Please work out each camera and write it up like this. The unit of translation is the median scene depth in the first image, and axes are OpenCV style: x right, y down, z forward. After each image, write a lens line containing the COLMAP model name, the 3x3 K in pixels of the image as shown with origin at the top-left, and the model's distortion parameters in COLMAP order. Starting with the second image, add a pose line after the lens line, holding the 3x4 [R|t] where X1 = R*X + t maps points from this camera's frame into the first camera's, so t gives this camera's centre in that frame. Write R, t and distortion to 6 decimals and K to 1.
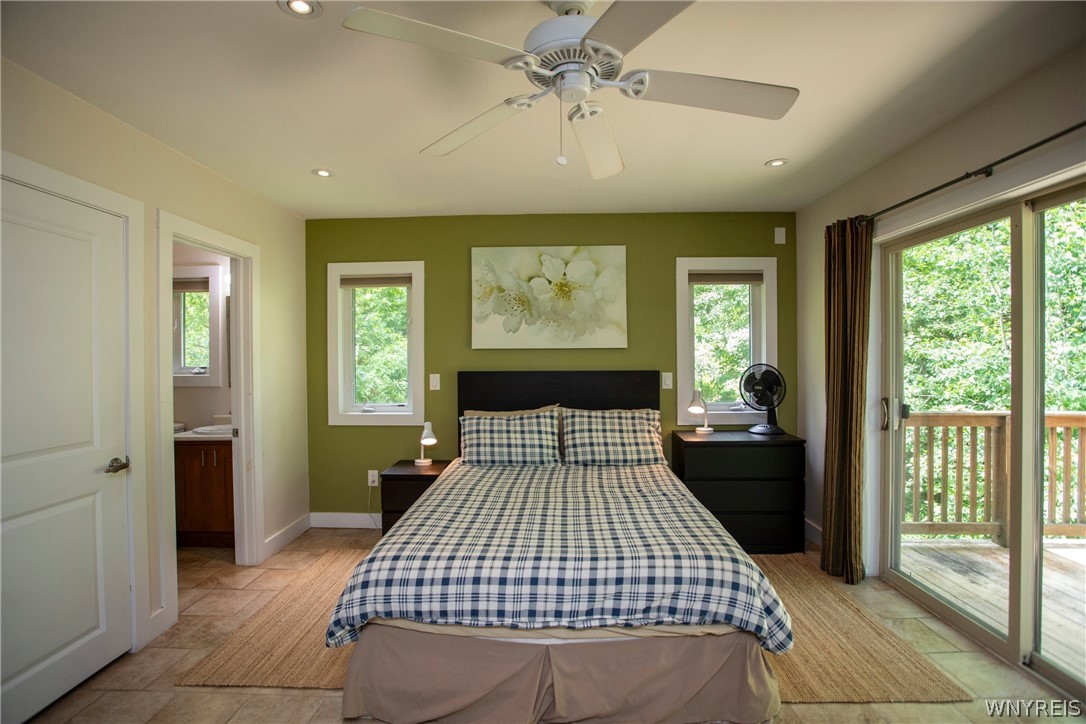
lens RADIAL K [[536.0, 0, 544.7], [0, 536.0, 360.5], [0, 0, 1]] dist [-0.034403, 0.003460]
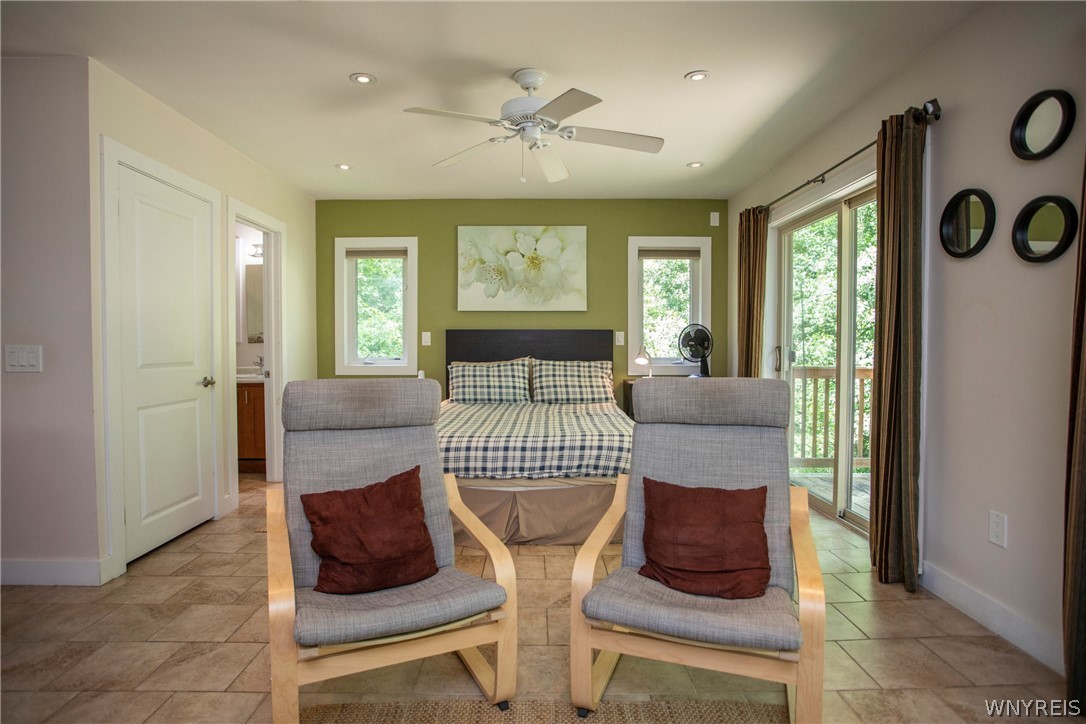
lens RADIAL K [[611.7, 0, 540.1], [0, 611.7, 361.9], [0, 0, 1]] dist [-0.034446, 0.007192]
pose [[0.999712, 0.007003, 0.022972, 0.019971], [-0.007413, 0.999814, 0.017818, 0.075315], [-0.022843, -0.017983, 0.999577, -0.420578]]
